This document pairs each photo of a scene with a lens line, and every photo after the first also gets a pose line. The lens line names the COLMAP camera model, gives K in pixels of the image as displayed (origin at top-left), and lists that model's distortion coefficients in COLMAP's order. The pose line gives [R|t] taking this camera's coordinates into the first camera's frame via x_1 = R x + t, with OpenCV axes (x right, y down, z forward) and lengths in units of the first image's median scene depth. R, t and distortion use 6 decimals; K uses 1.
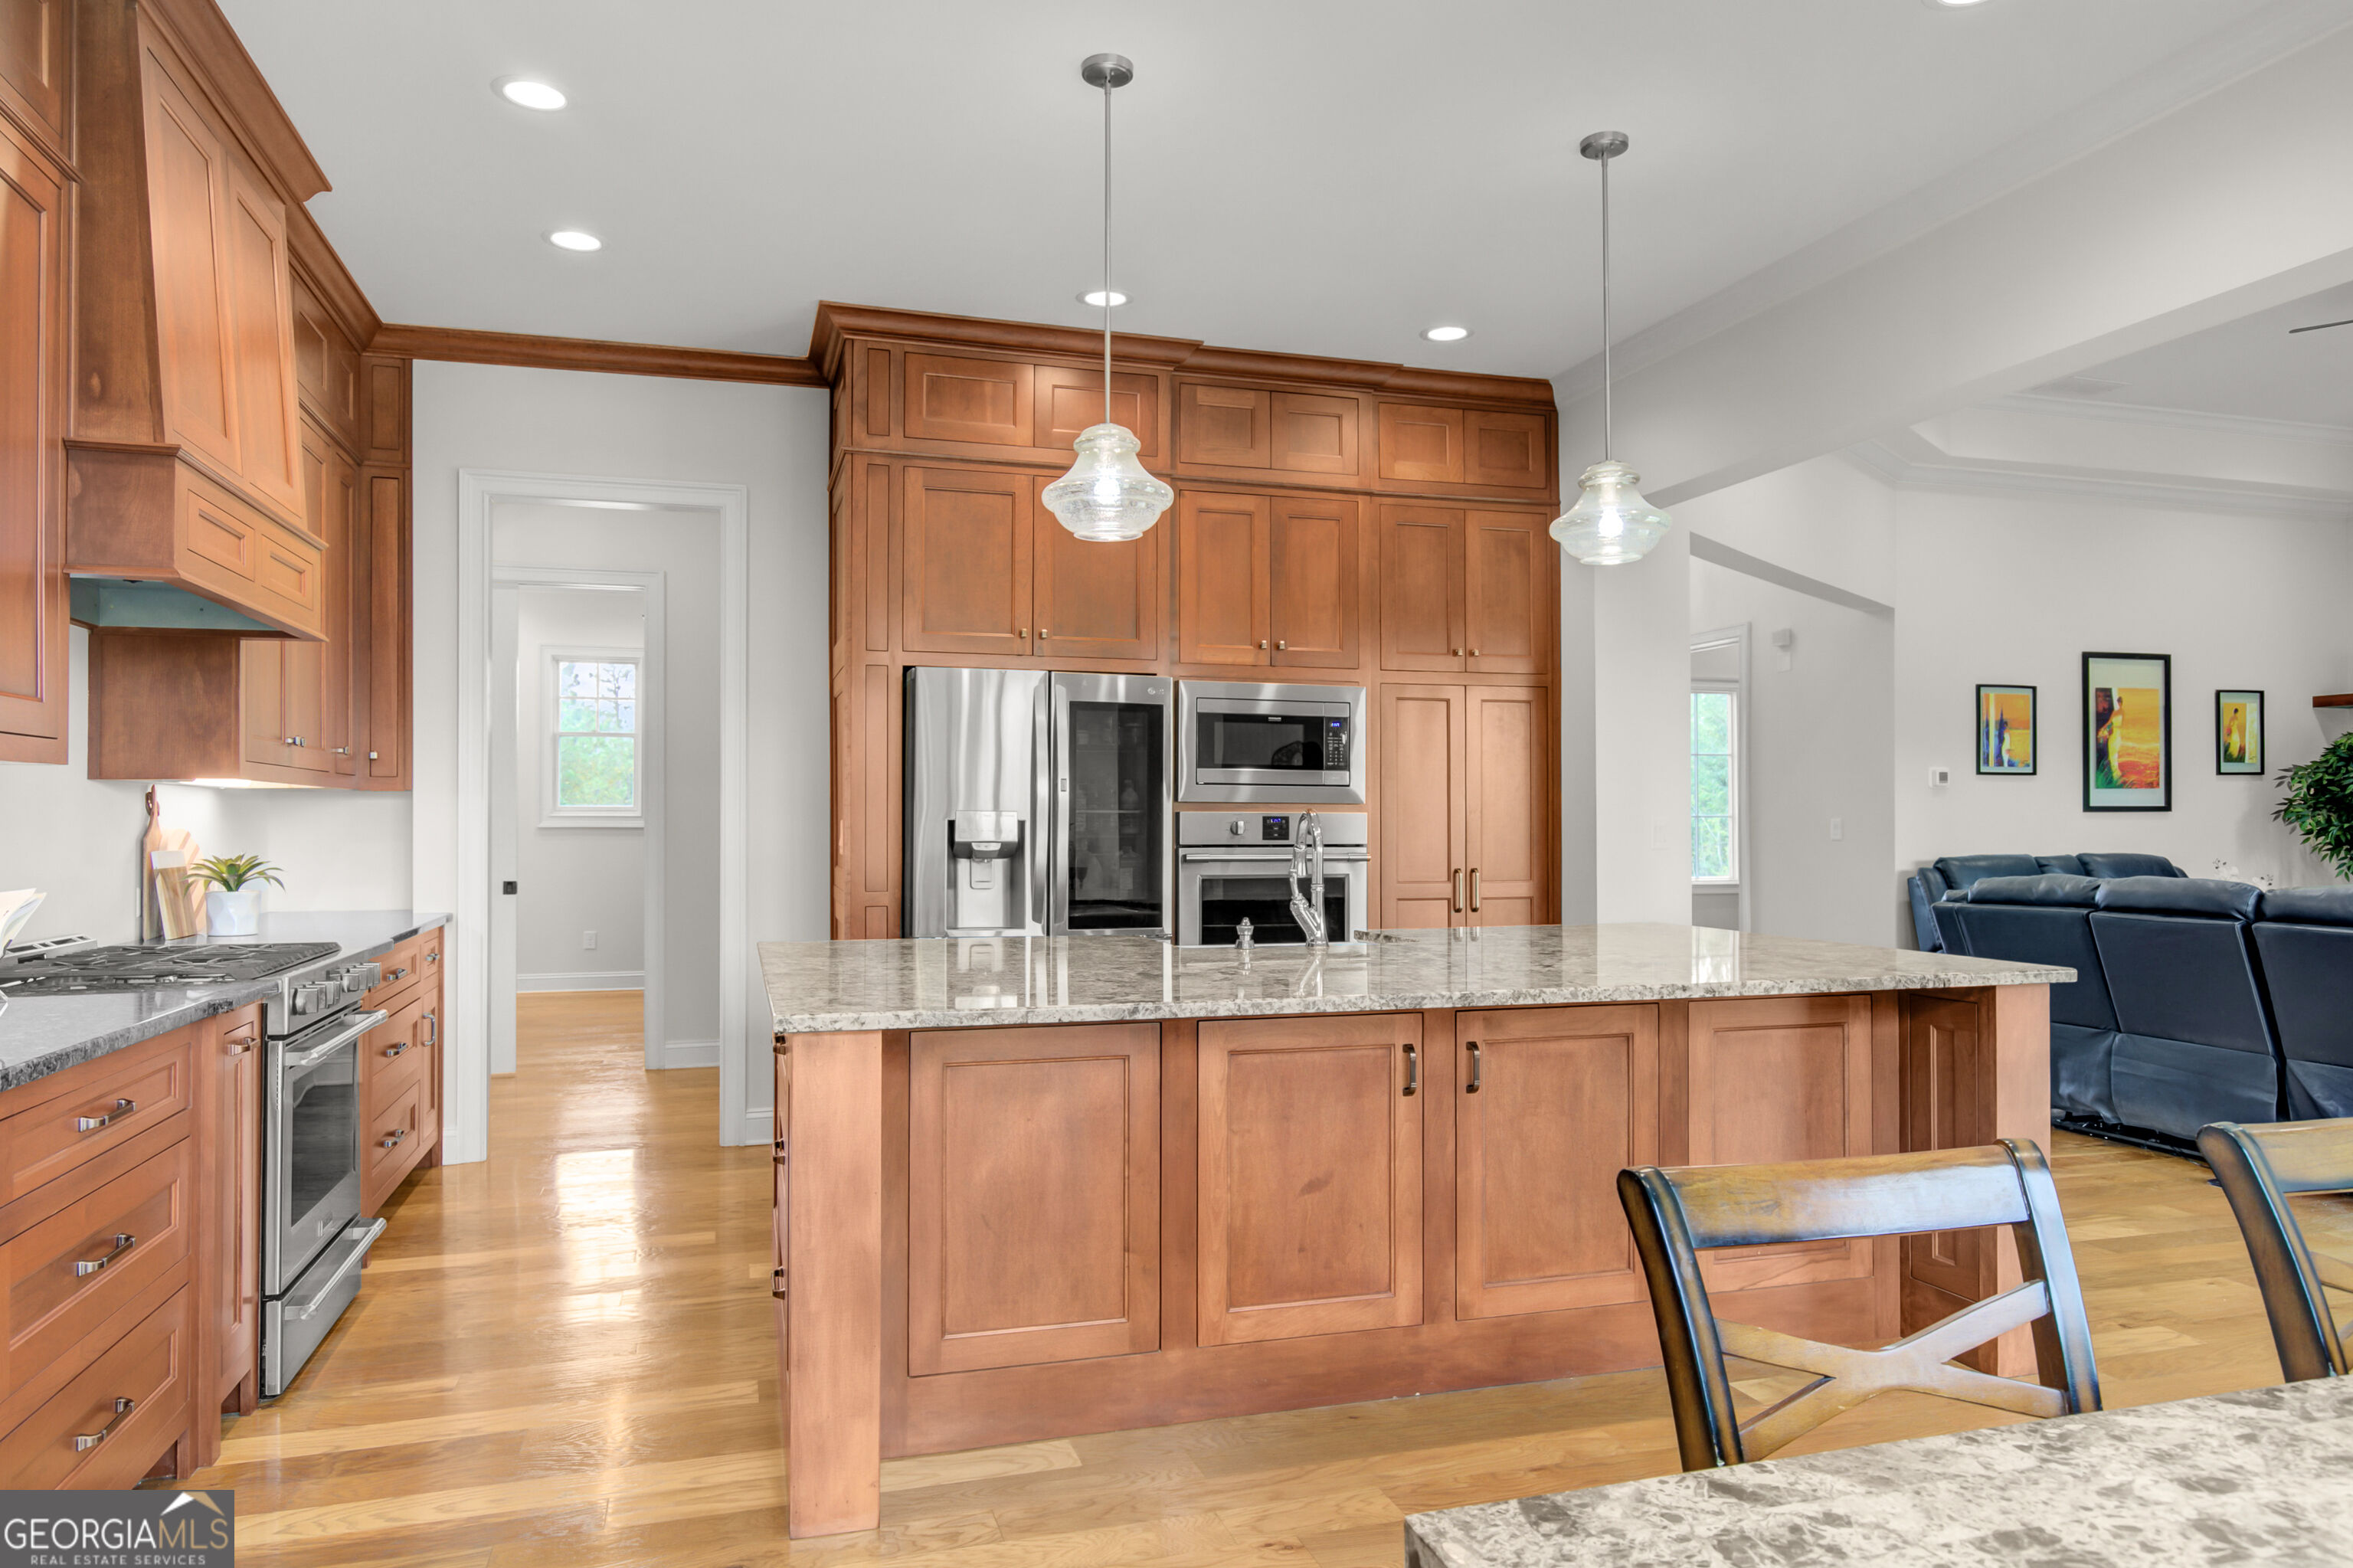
lens RADIAL K [[1481.0, 0, 1197.8], [0, 1481.0, 791.3], [0, 0, 1]] dist [-0.001537, -0.002792]
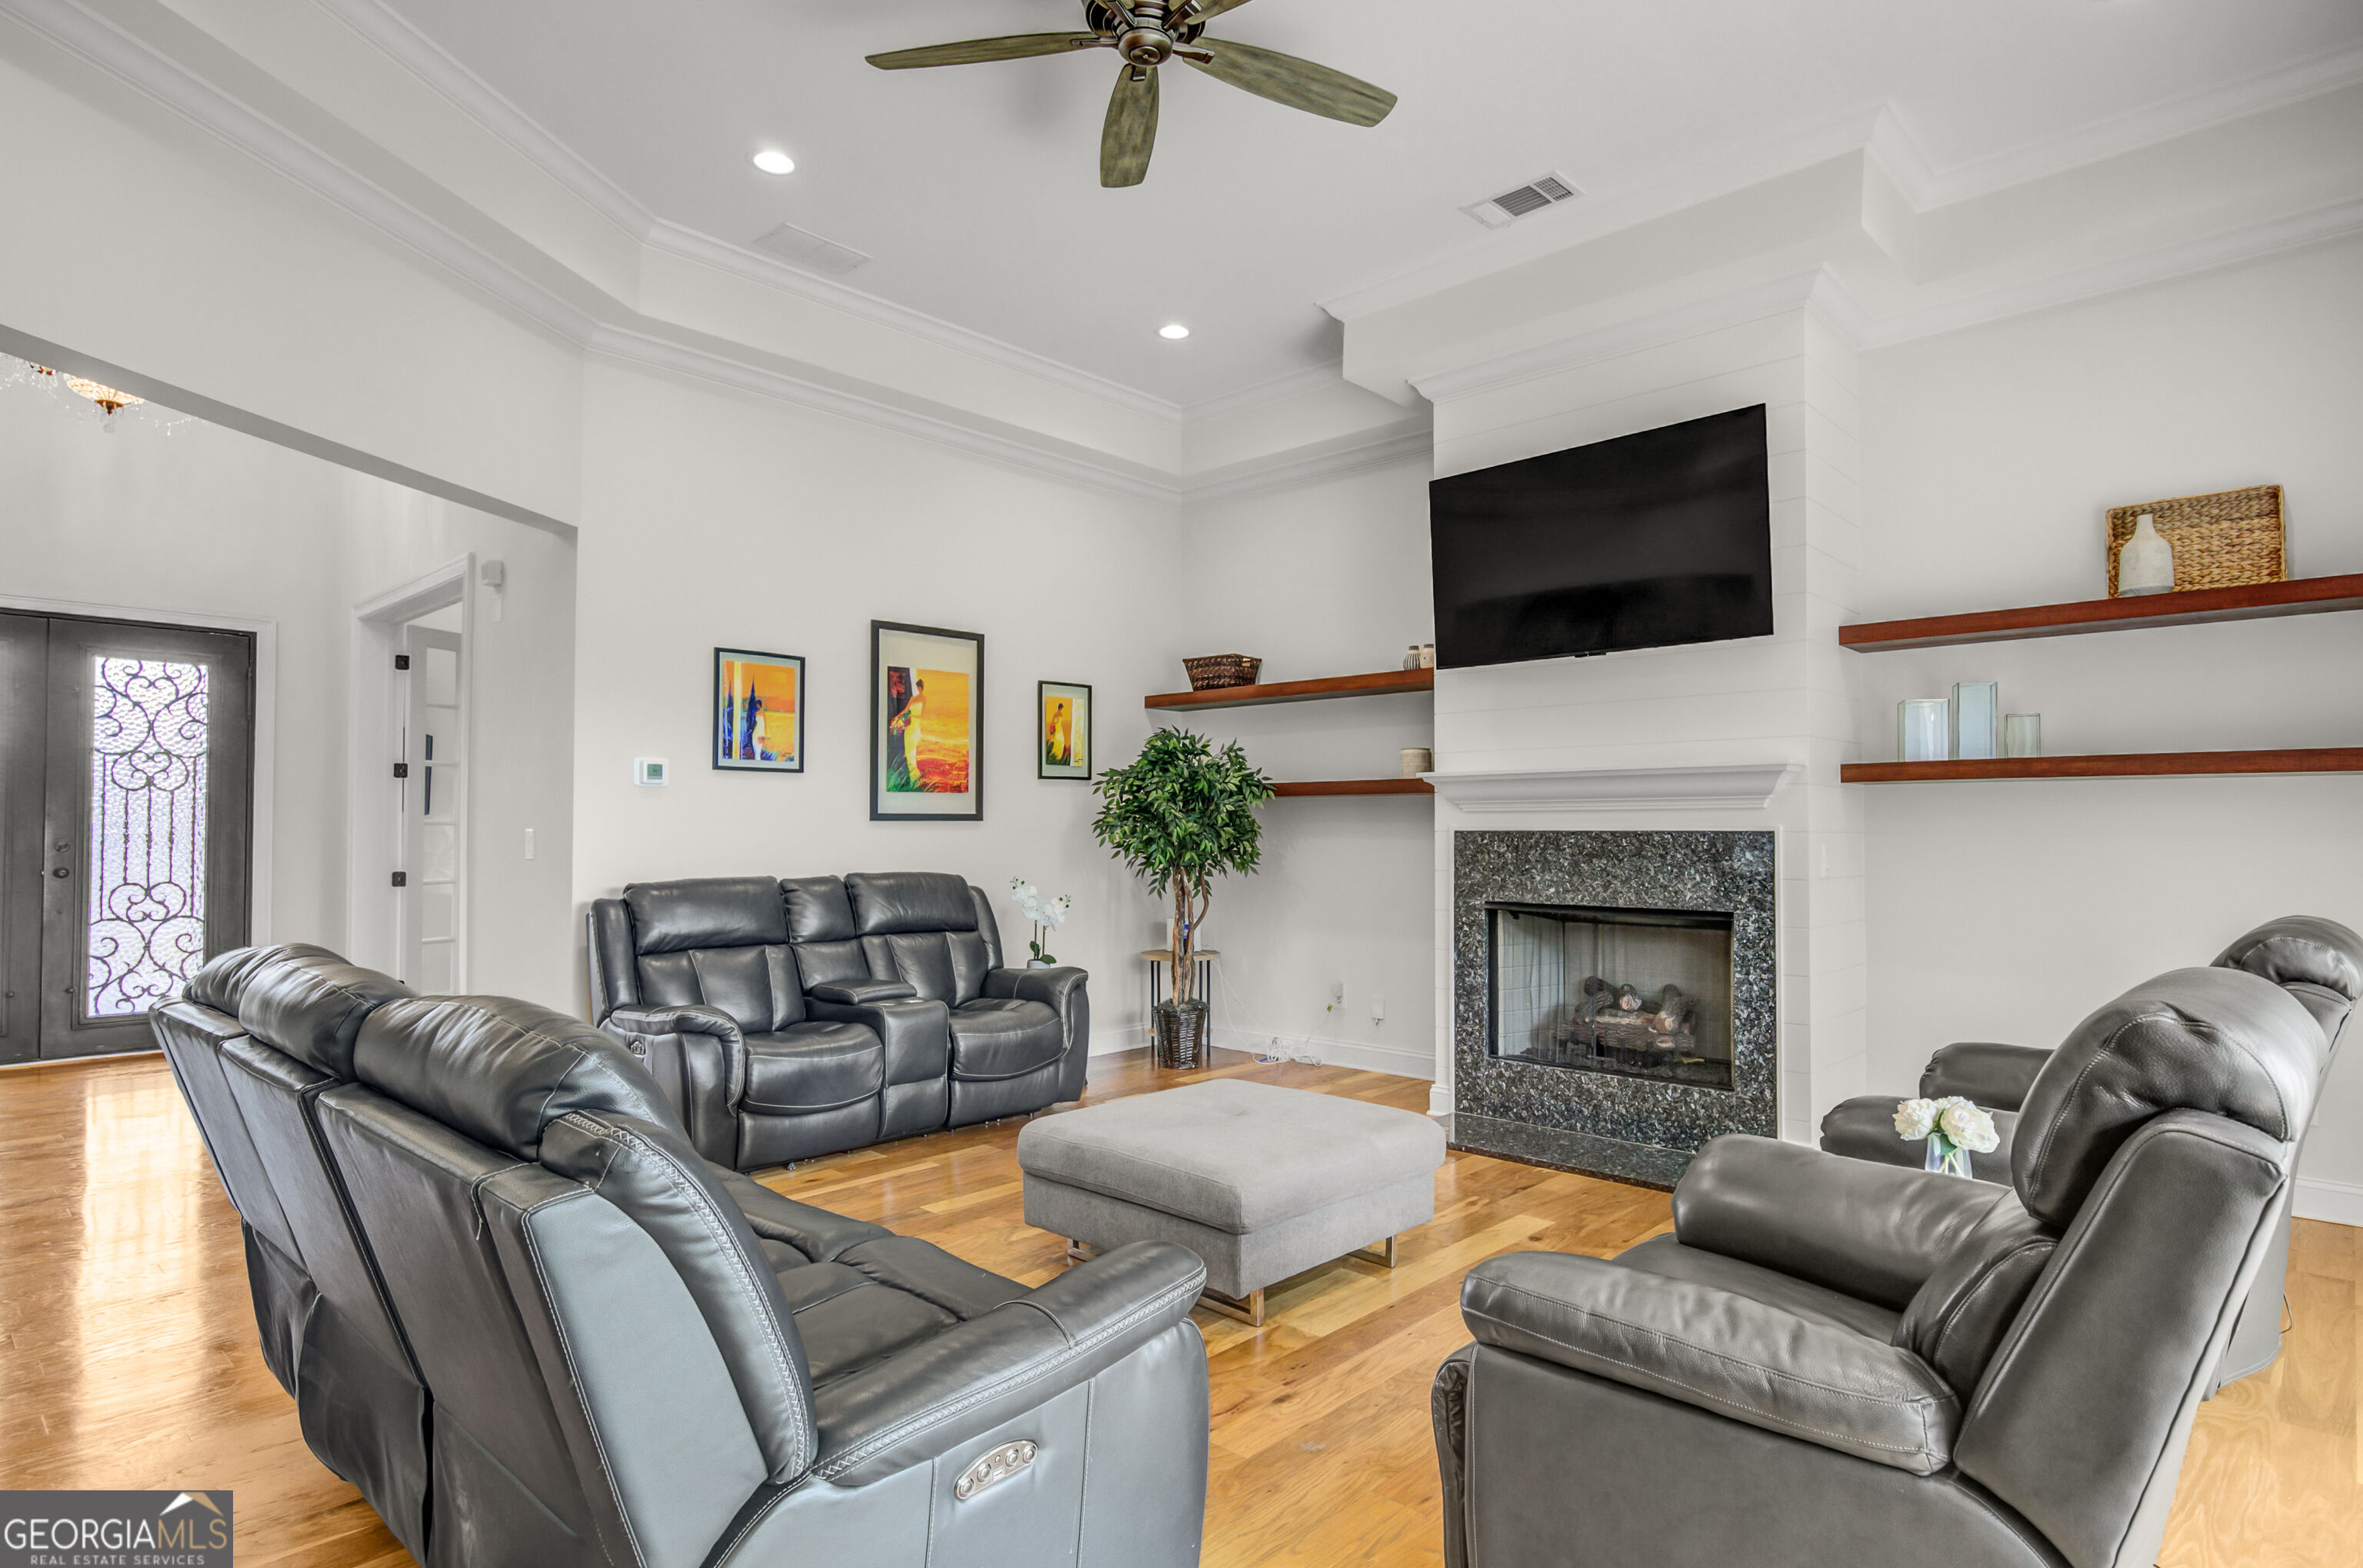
lens RADIAL K [[1299.4, 0, 1193.3], [0, 1299.4, 806.3], [0, 0, 1]] dist [-0.000545, 0.000107]
pose [[0.856493, 0.010520, 0.516052, 0.390050], [-0.010657, 0.999940, -0.002697, 0.006303], [-0.516049, -0.003190, 0.856553, 0.314405]]
